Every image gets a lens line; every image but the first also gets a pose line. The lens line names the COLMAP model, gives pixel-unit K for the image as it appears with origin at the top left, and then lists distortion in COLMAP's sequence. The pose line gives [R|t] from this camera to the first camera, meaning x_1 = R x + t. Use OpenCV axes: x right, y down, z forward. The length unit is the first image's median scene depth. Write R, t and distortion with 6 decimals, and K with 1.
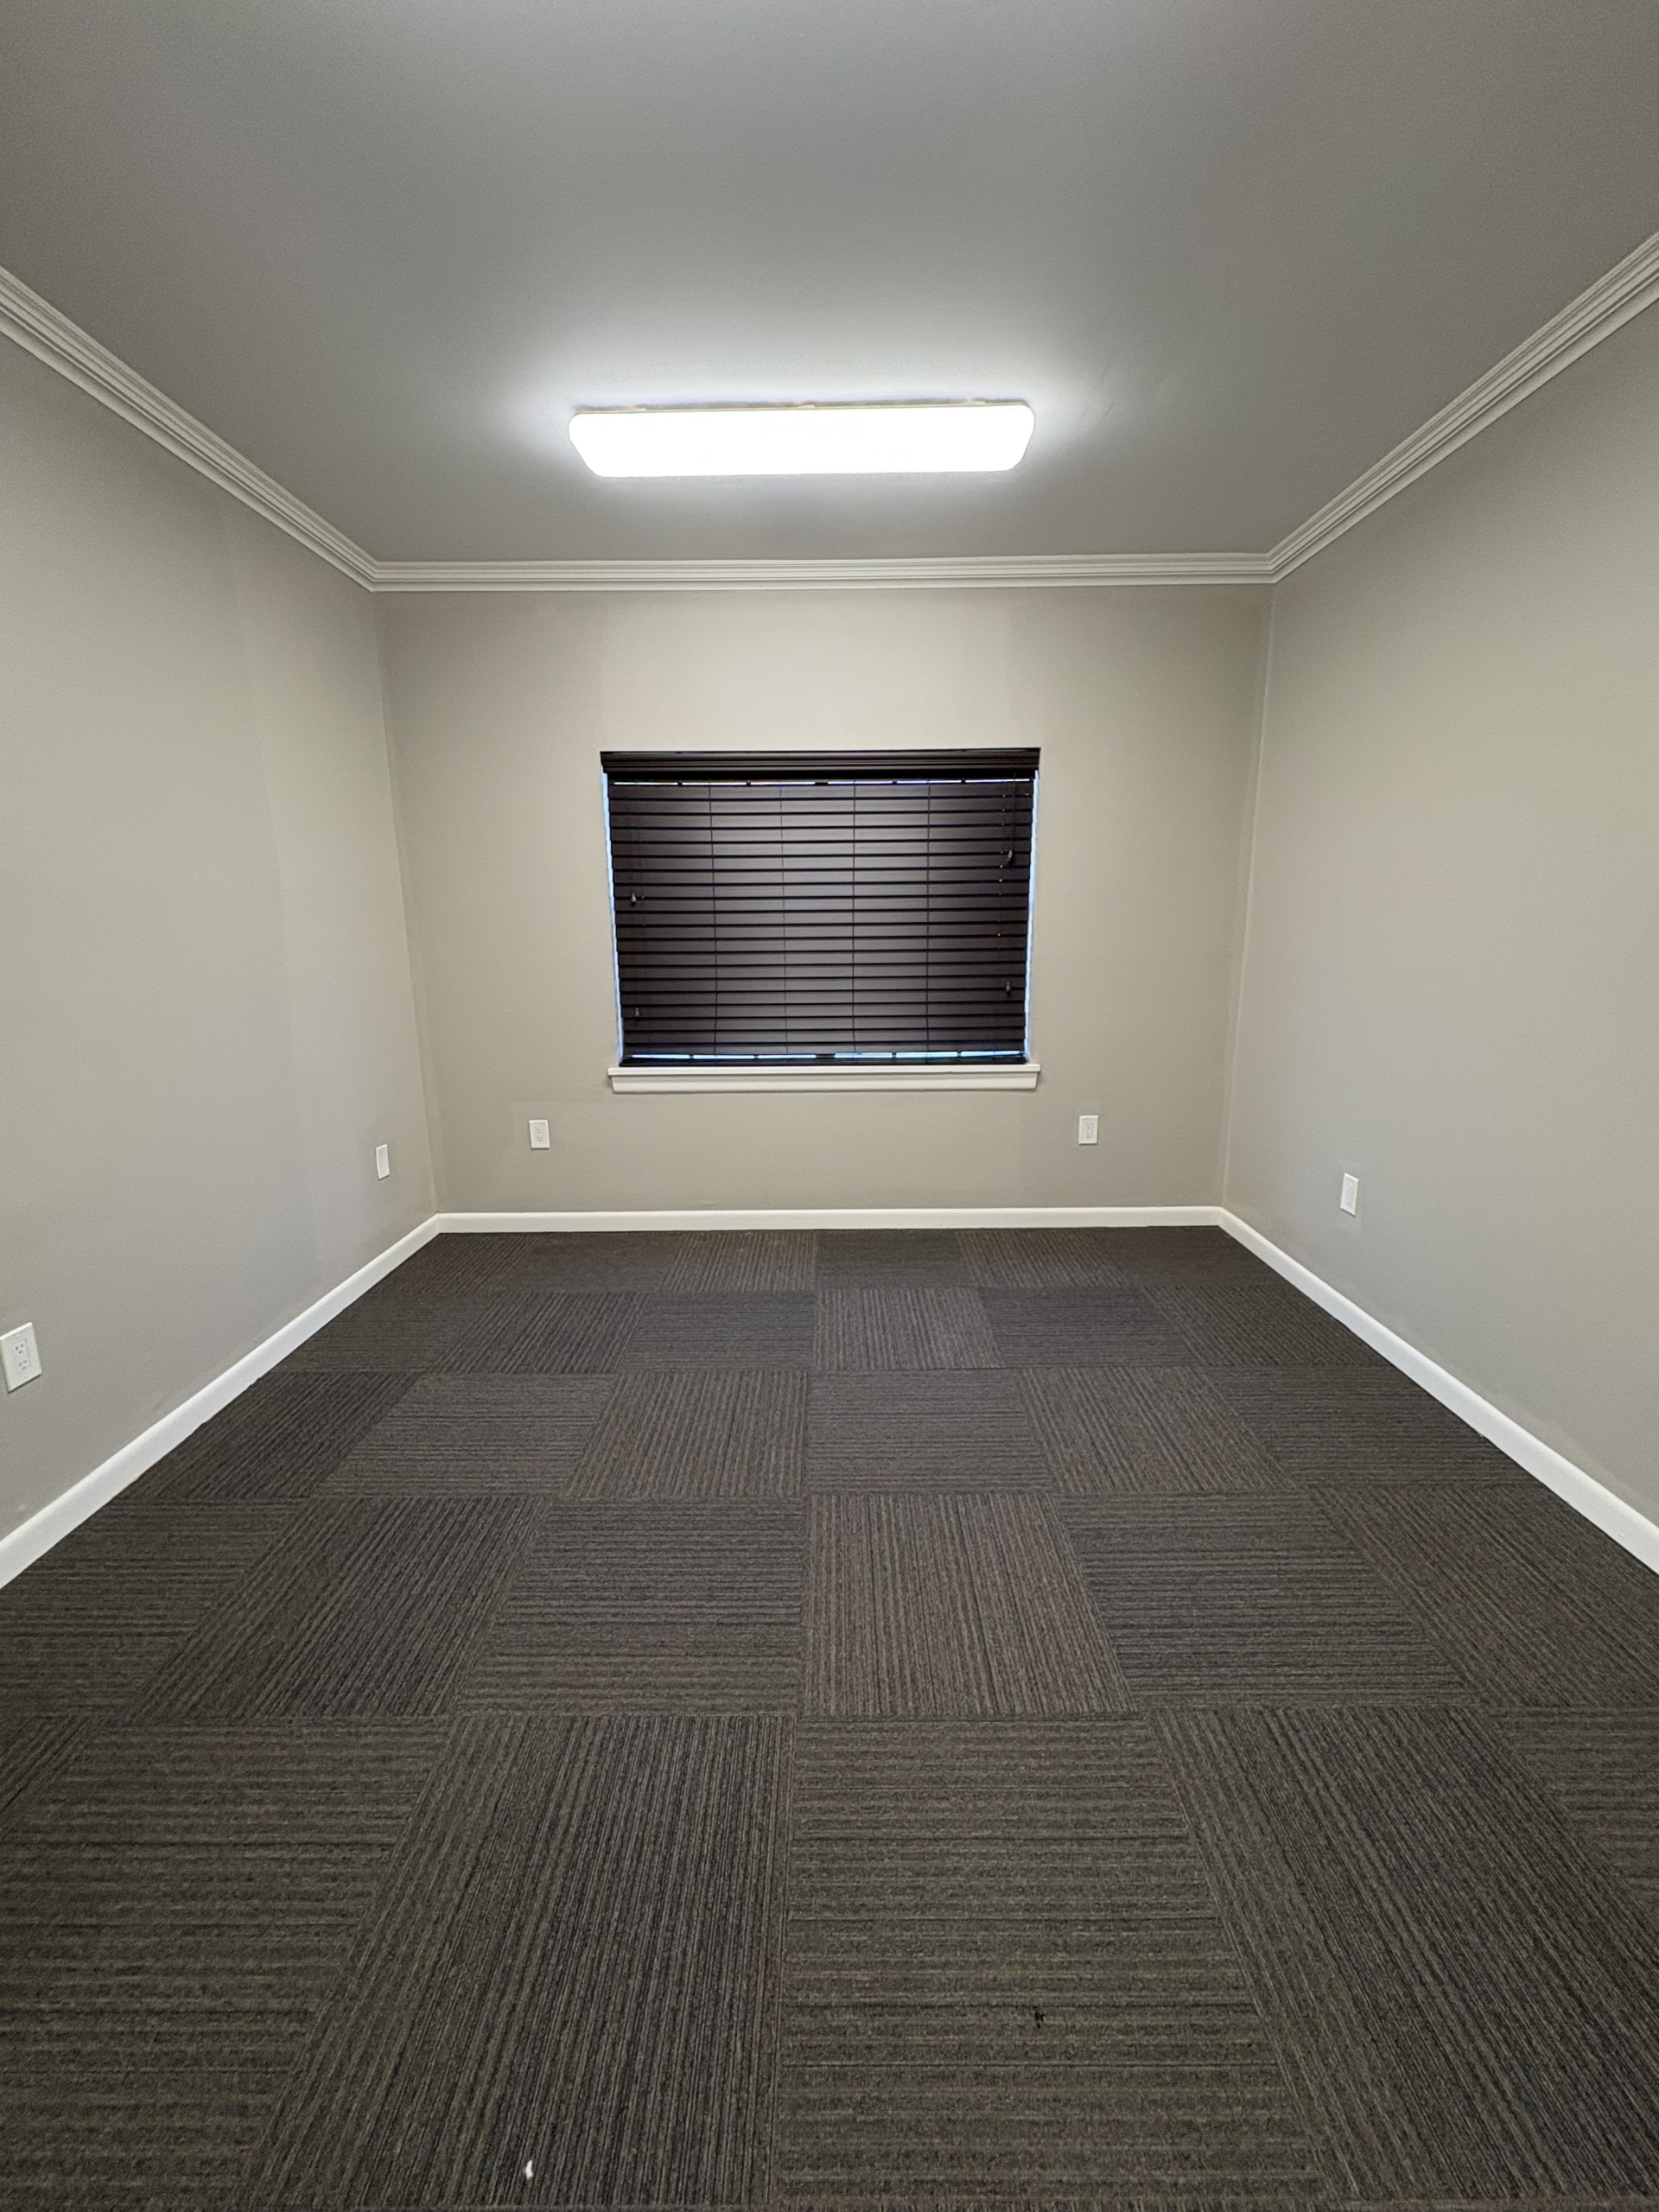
lens RADIAL K [[885.4, 0, 826.6], [0, 885.4, 1098.0], [0, 0, 1]] dist [0.000675, 0.000163]
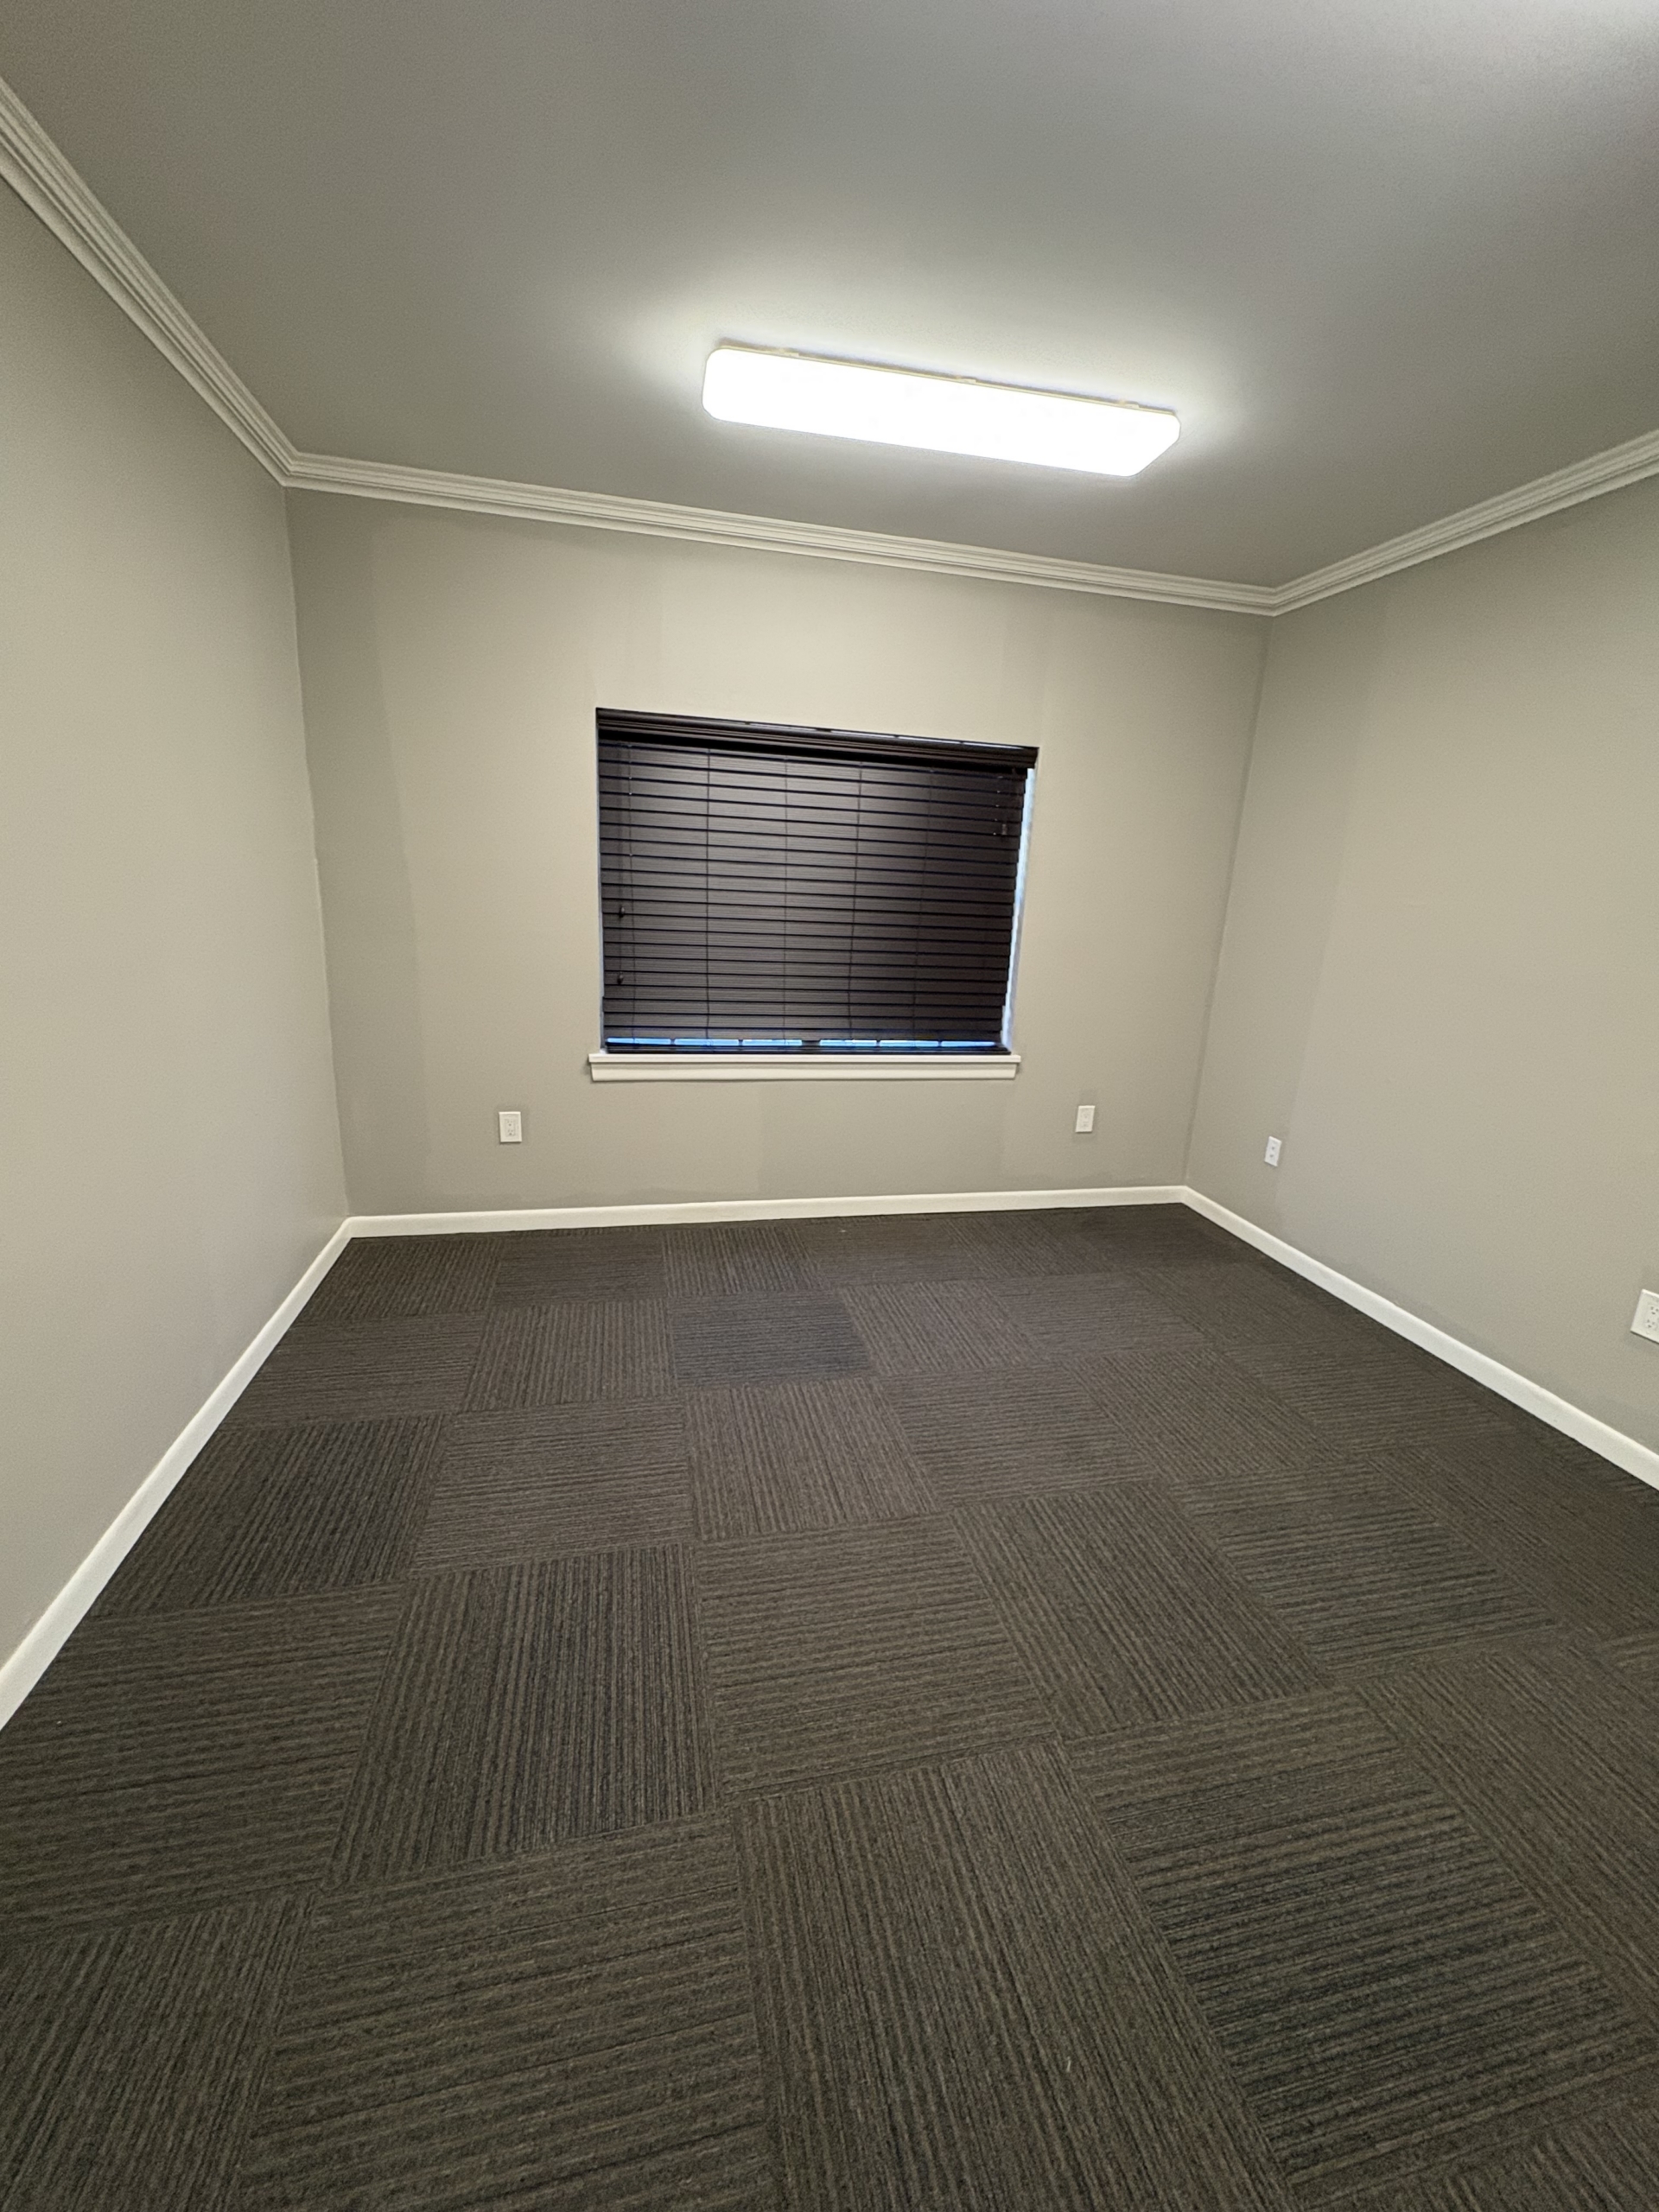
lens RADIAL K [[879.1, 0, 829.5], [0, 879.1, 1106.0], [0, 0, 1]] dist [-0.000064, -0.000087]
pose [[0.970461, -0.003948, 0.241228, -0.224054], [-0.002737, 0.999622, 0.027372, -0.005359], [-0.241244, -0.027223, 0.970083, 0.047367]]
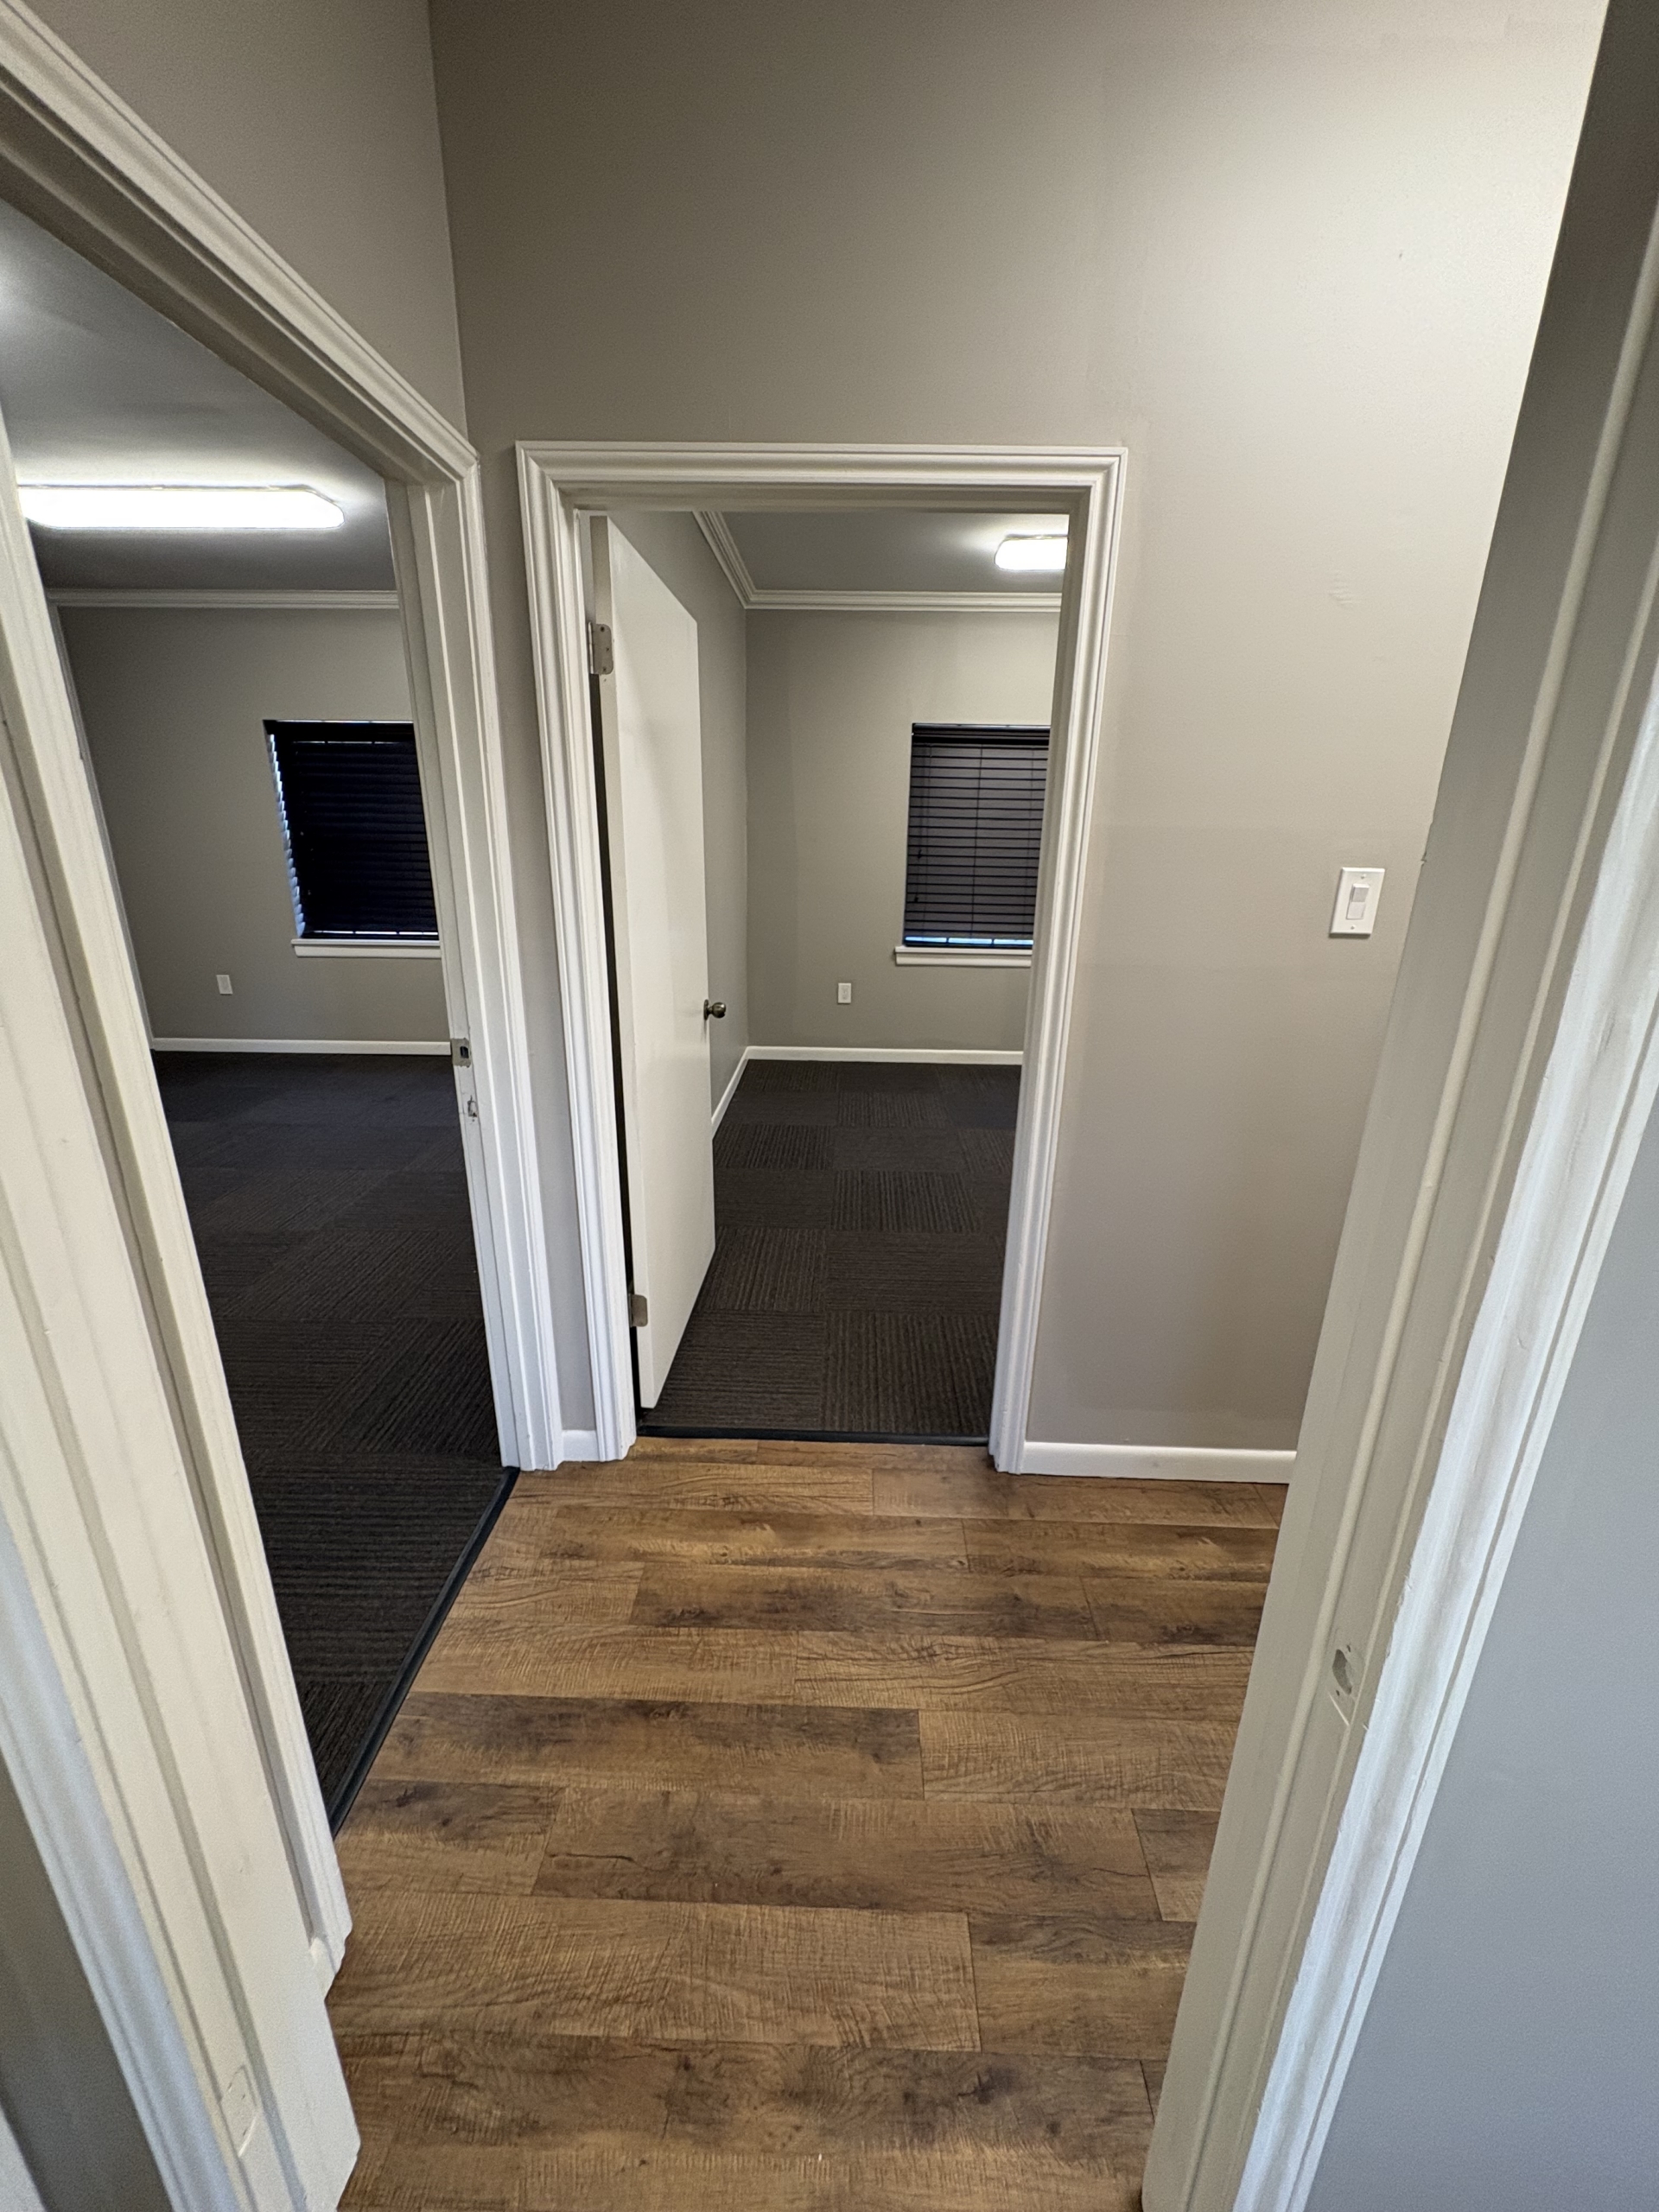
lens RADIAL K [[890.7, 0, 835.8], [0, 890.7, 1112.2], [0, 0, 1]] dist [-0.001145, -0.000098]
pose [[0.999529, 0.030670, -0.001276, -0.333121], [-0.030453, 0.995955, 0.084538, 0.115285], [0.003863, -0.084460, 0.996419, -0.471932]]
